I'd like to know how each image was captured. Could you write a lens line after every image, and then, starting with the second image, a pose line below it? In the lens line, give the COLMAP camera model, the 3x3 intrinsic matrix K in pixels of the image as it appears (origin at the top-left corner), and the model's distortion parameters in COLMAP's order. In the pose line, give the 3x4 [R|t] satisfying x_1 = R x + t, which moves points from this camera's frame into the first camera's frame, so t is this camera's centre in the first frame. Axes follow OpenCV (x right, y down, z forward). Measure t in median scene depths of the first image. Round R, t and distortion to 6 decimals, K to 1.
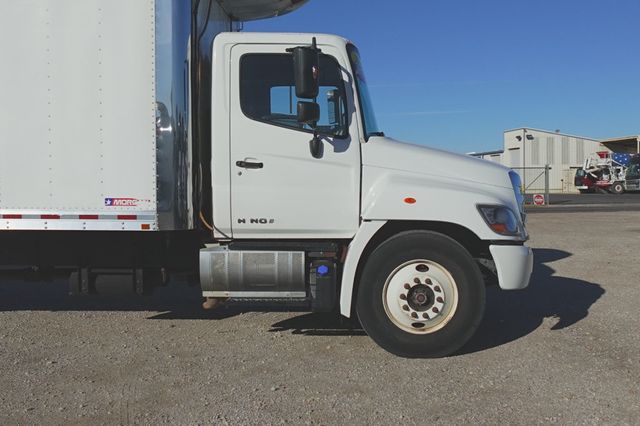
lens RADIAL K [[449.1, 0, 321.7], [0, 449.1, 220.8], [0, 0, 1]] dist [-0.005784, -0.000607]
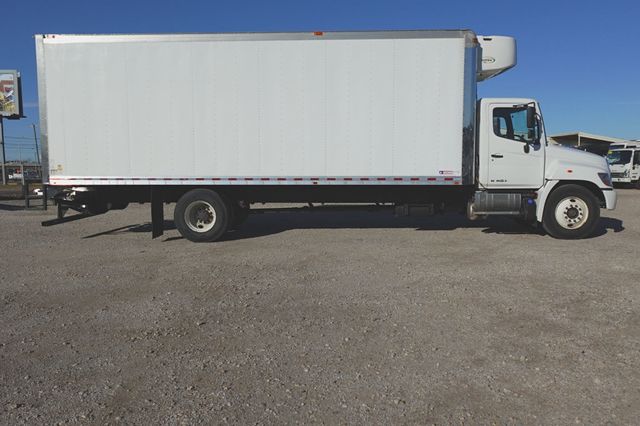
lens RADIAL K [[387.9, 0, 318.1], [0, 387.9, 202.3], [0, 0, 1]] dist [-0.004281, -0.000102]
pose [[0.999971, -0.004470, 0.006217, -1.093527], [0.004302, 0.999632, 0.026799, 0.053761], [-0.006334, -0.026772, 0.999622, -0.984340]]
